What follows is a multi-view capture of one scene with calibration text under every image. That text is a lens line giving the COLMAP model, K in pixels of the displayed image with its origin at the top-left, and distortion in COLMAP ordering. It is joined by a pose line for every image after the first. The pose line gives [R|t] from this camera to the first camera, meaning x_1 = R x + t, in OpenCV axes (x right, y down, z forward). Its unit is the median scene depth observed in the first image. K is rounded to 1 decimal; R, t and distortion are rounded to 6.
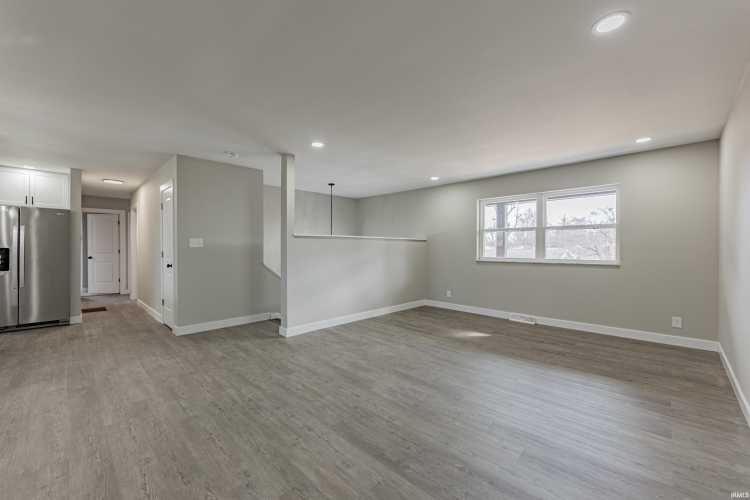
lens RADIAL K [[306.5, 0, 377.4], [0, 306.5, 250.3], [0, 0, 1]] dist [-0.000626, 0.000012]
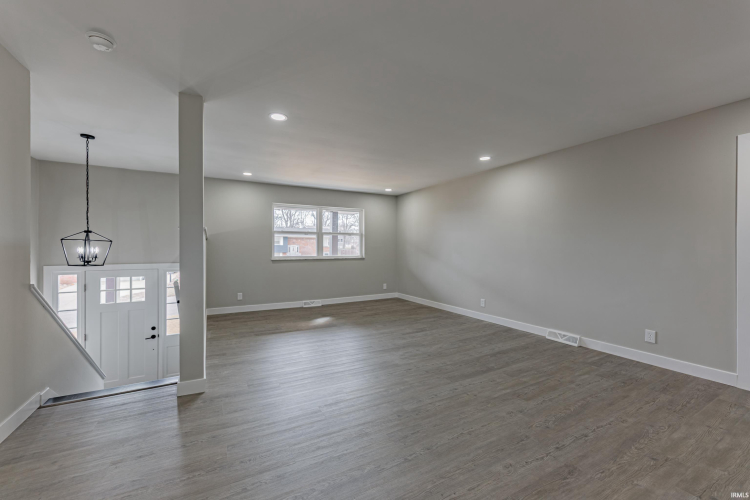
lens RADIAL K [[301.8, 0, 371.6], [0, 301.8, 251.9], [0, 0, 1]] dist [-0.001409, -0.000175]
pose [[0.292547, -0.014692, 0.956138, -0.738885], [0.009368, 0.999878, 0.012498, -0.003388], [-0.956205, 0.005301, 0.292649, 0.468913]]
